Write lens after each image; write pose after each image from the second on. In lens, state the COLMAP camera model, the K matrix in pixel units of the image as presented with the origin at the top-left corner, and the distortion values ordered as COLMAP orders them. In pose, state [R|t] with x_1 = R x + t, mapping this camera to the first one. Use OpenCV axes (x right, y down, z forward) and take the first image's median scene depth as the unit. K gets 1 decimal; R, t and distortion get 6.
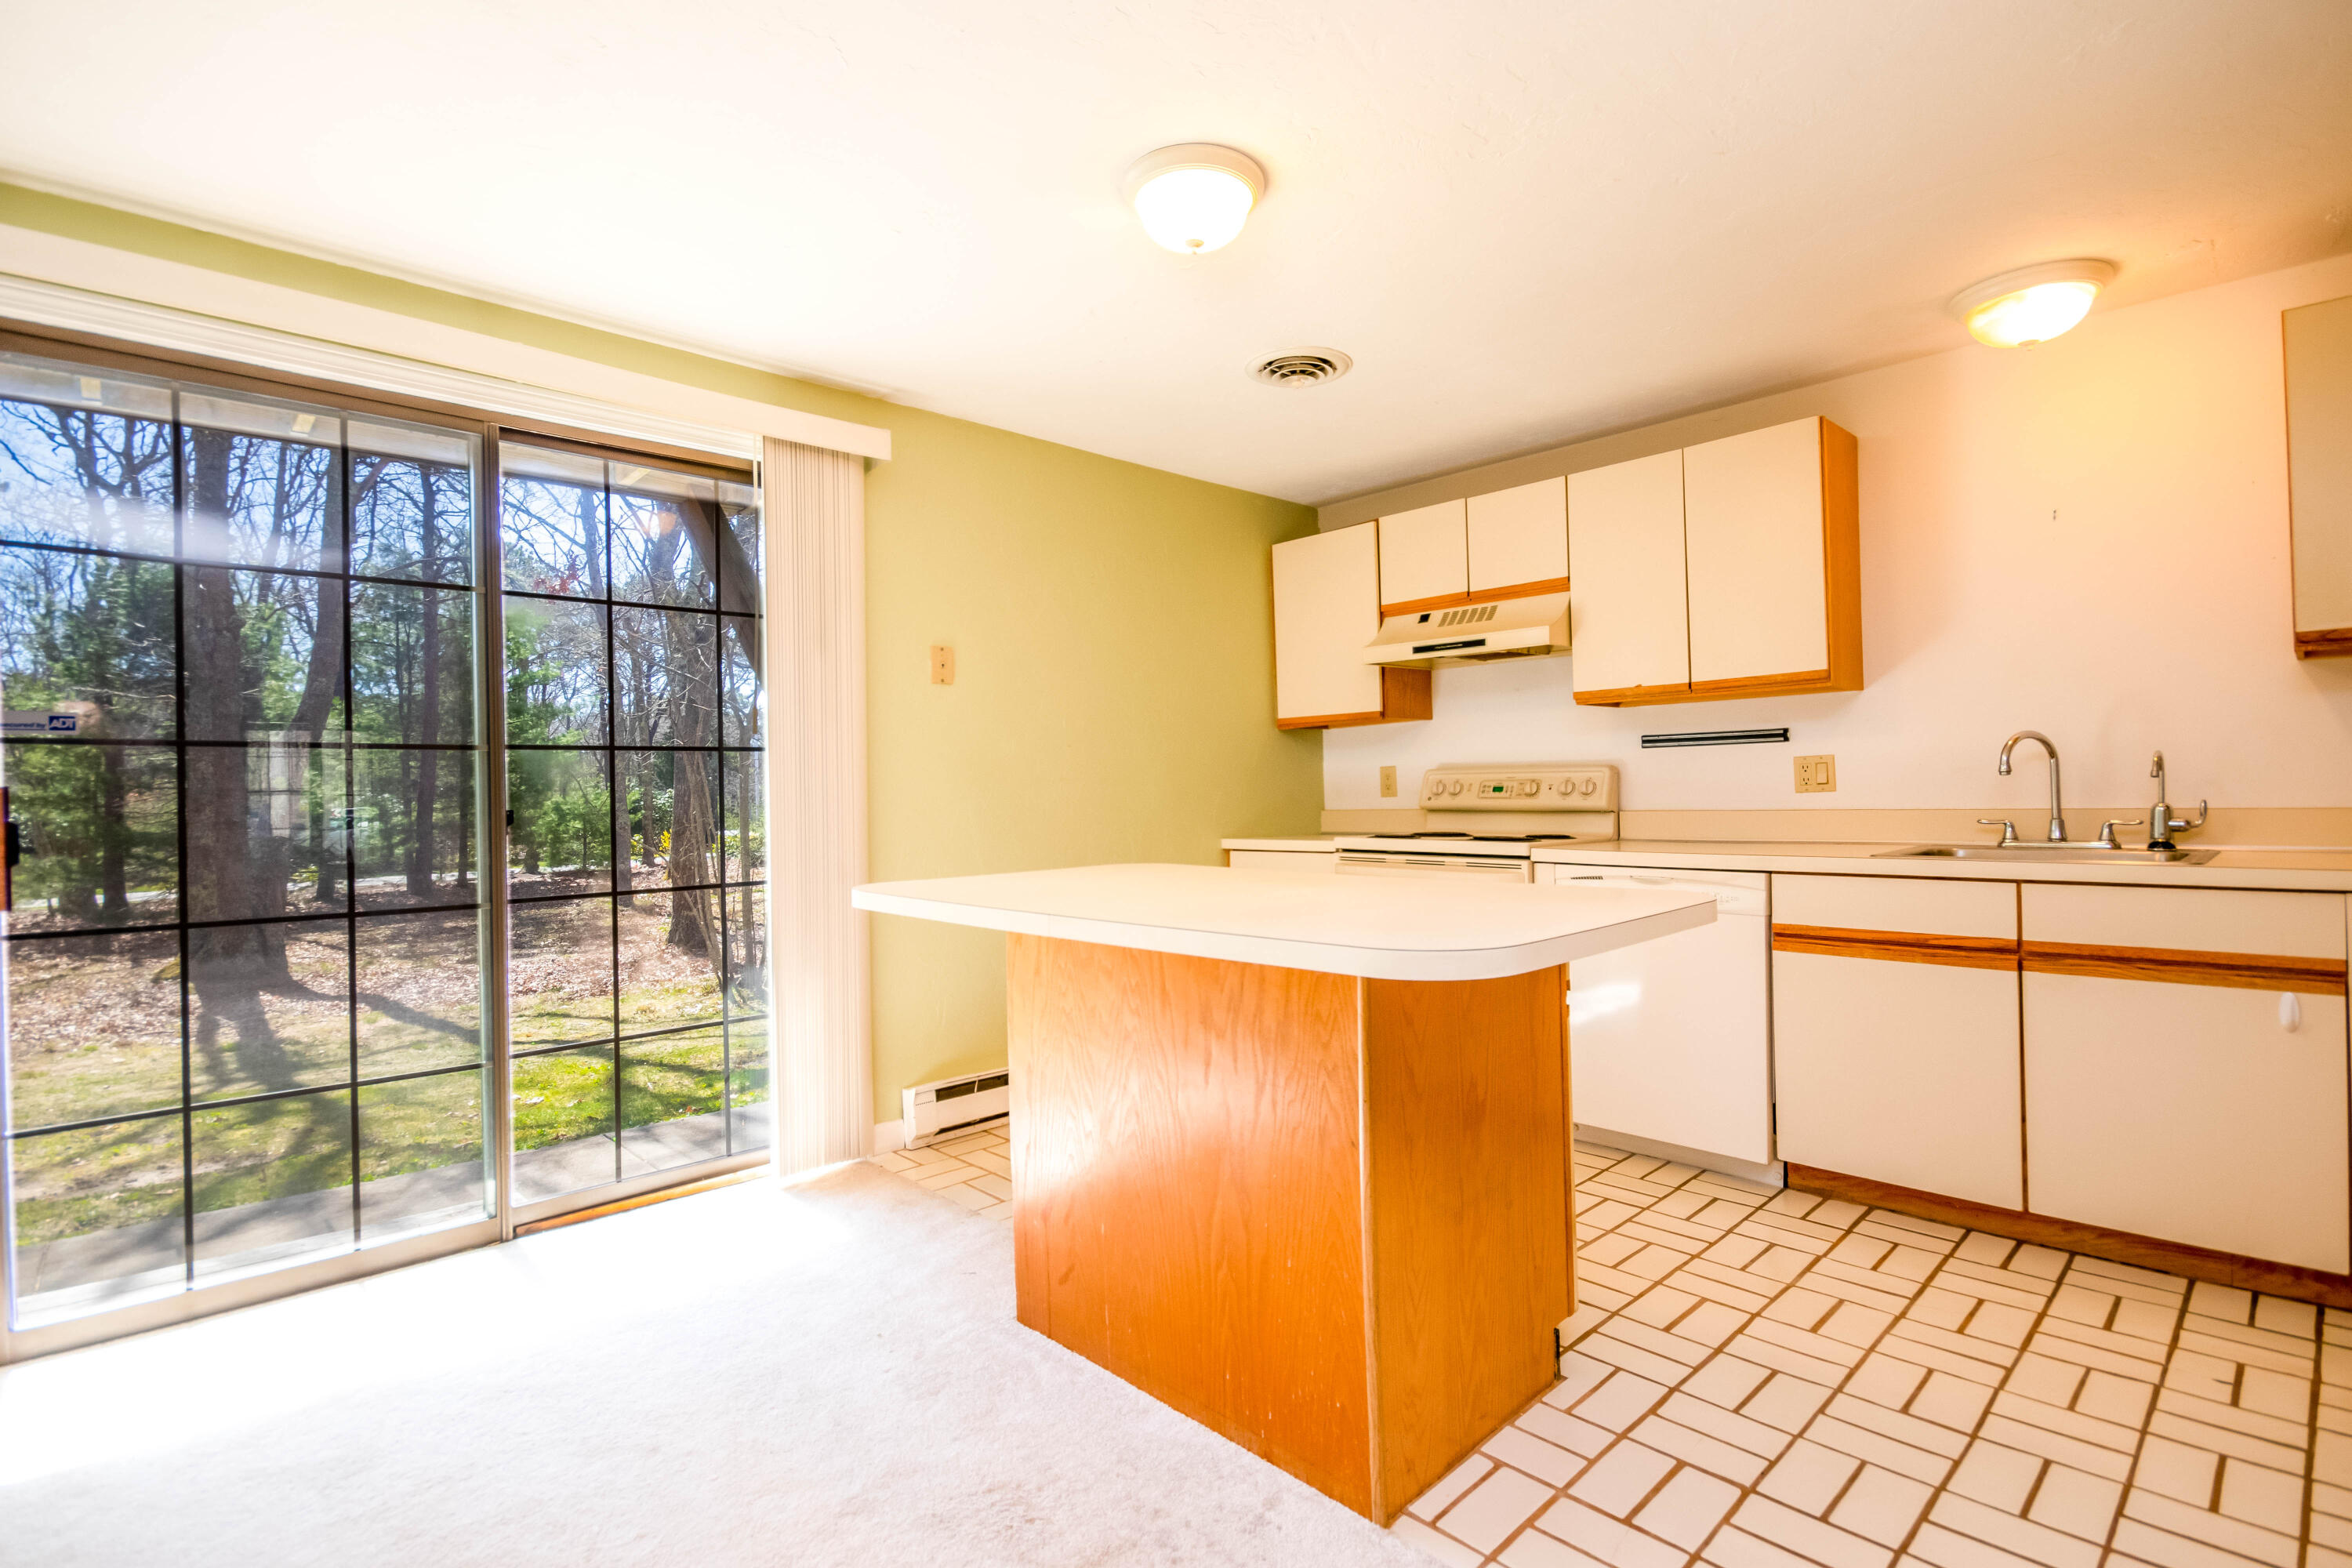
lens RADIAL K [[1140.3, 0, 1199.2], [0, 1140.3, 770.8], [0, 0, 1]] dist [-0.000821, -0.000278]
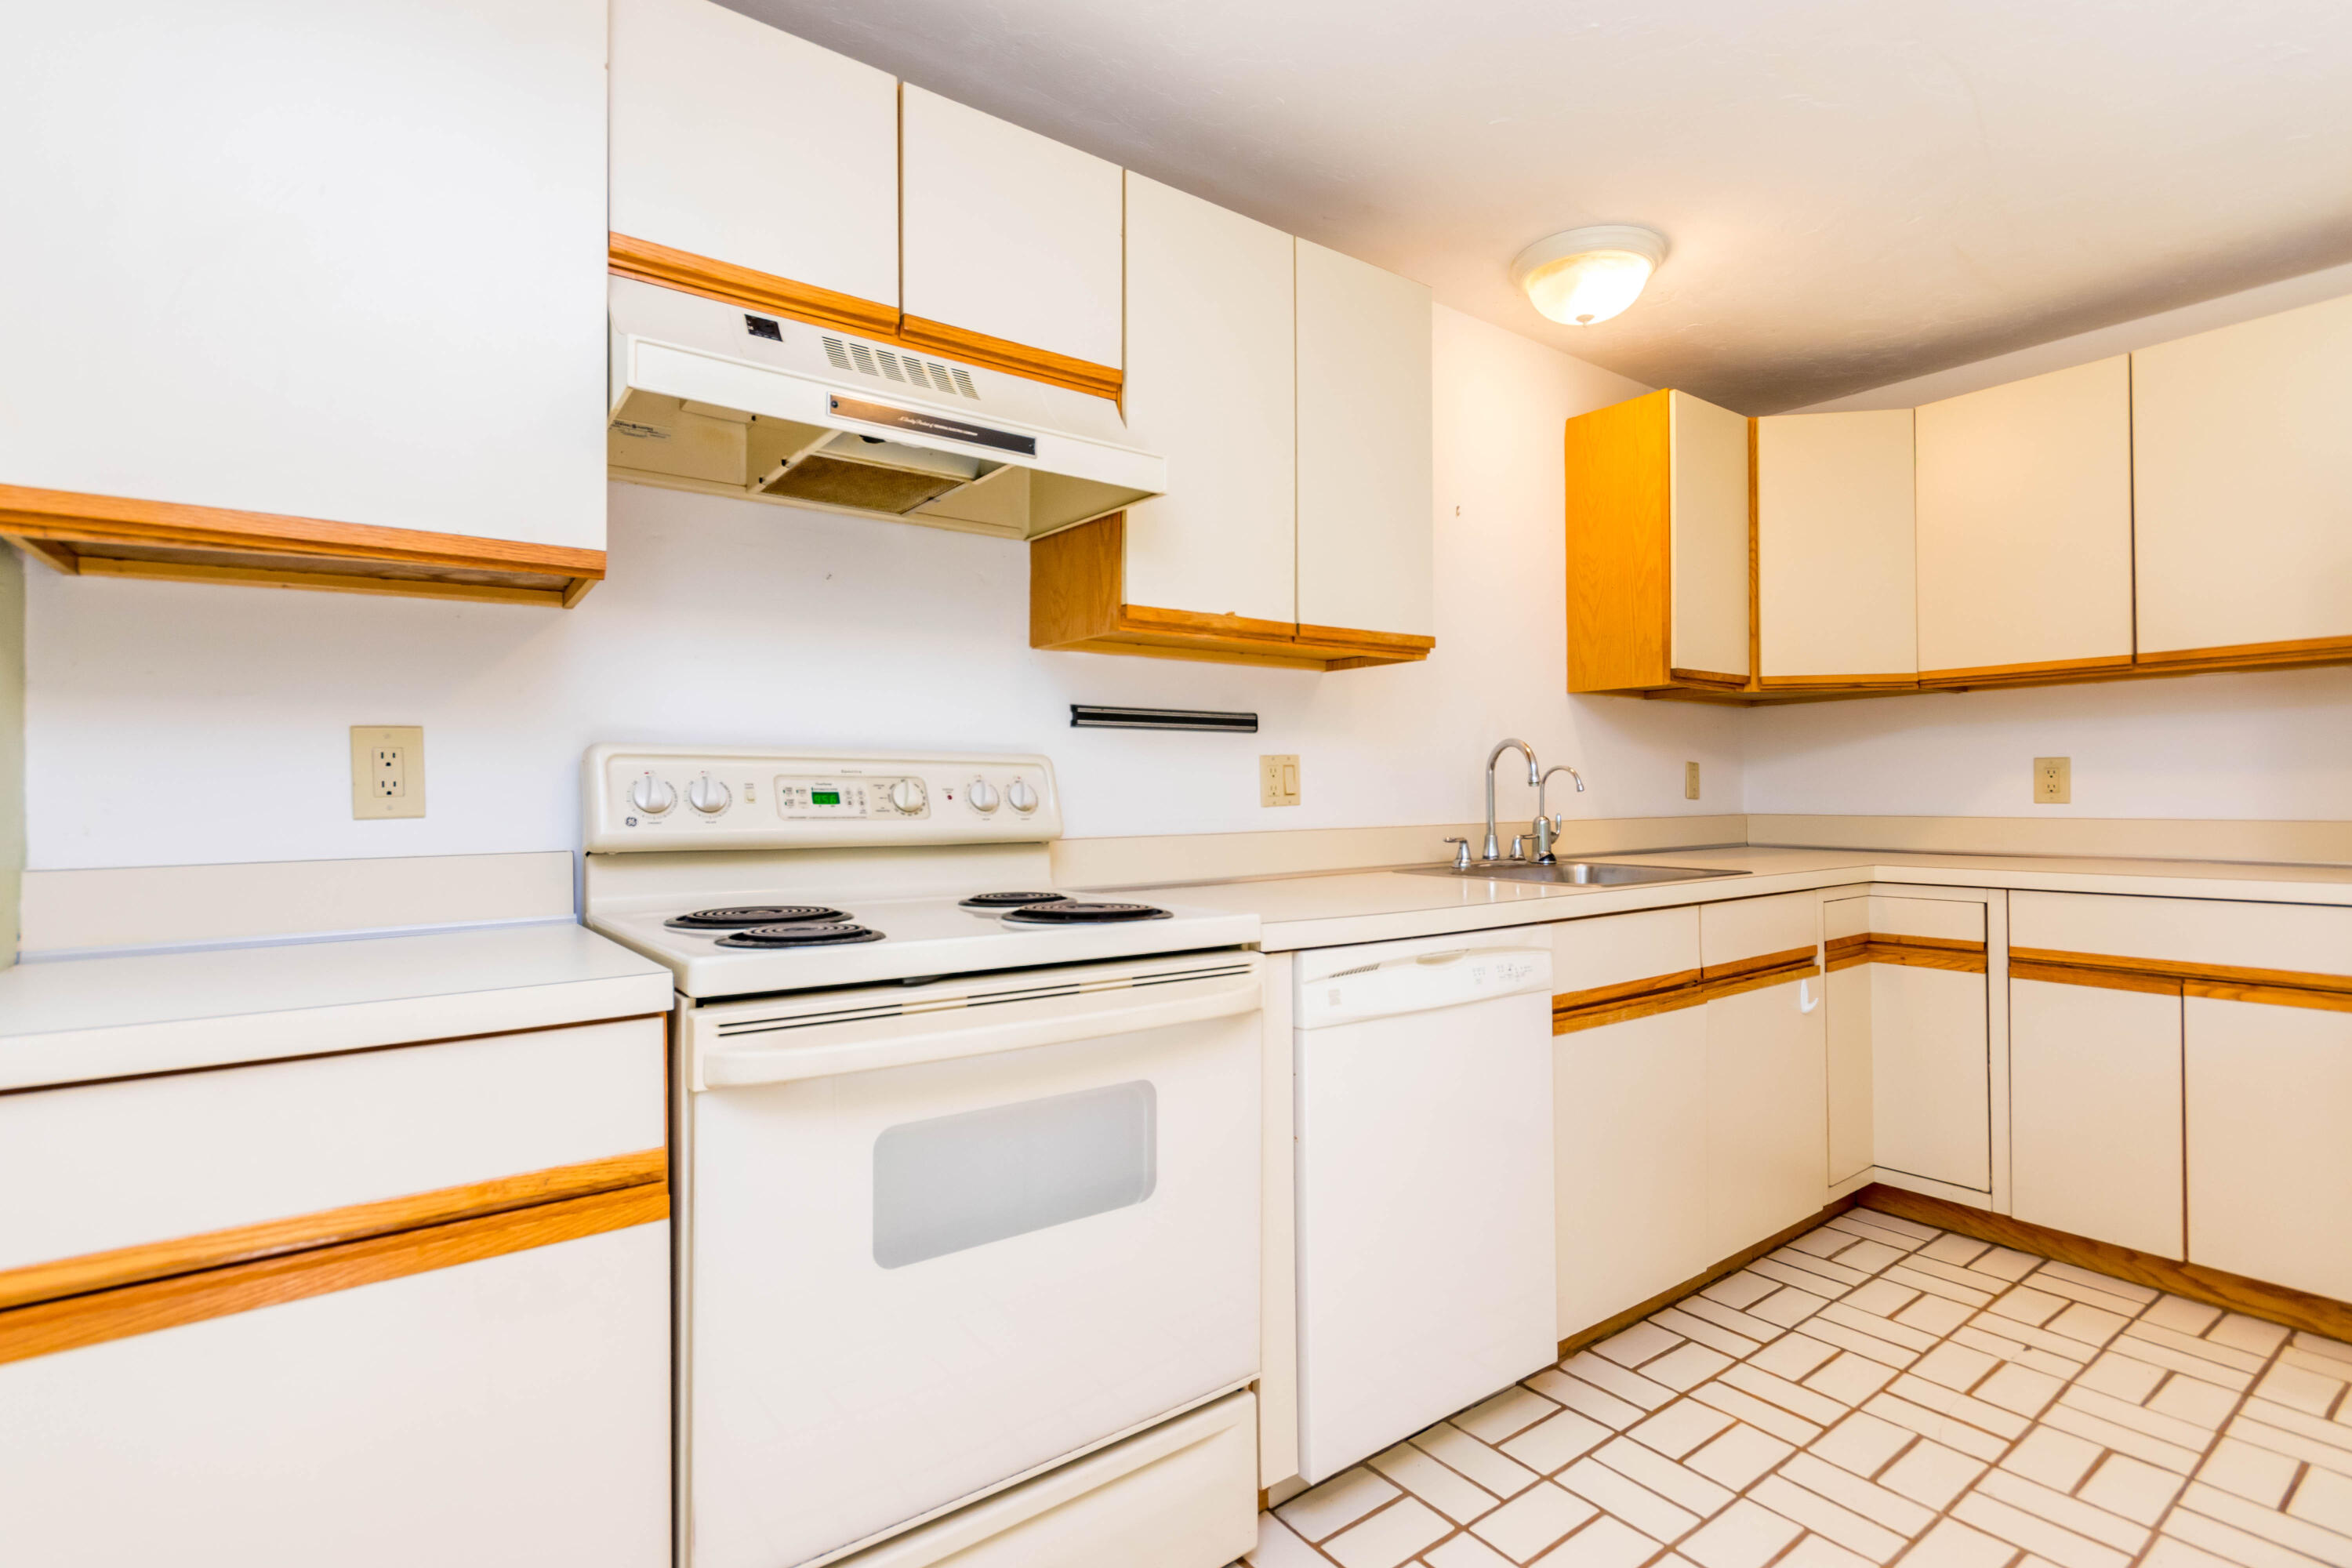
lens RADIAL K [[1104.4, 0, 1178.7], [0, 1104.4, 779.4], [0, 0, 1]] dist [-0.001853, -0.000672]
pose [[0.131270, 0.031052, 0.990860, -0.154283], [-0.014555, 0.999462, -0.029394, 0.023086], [-0.991240, -0.010563, 0.131651, 0.960598]]
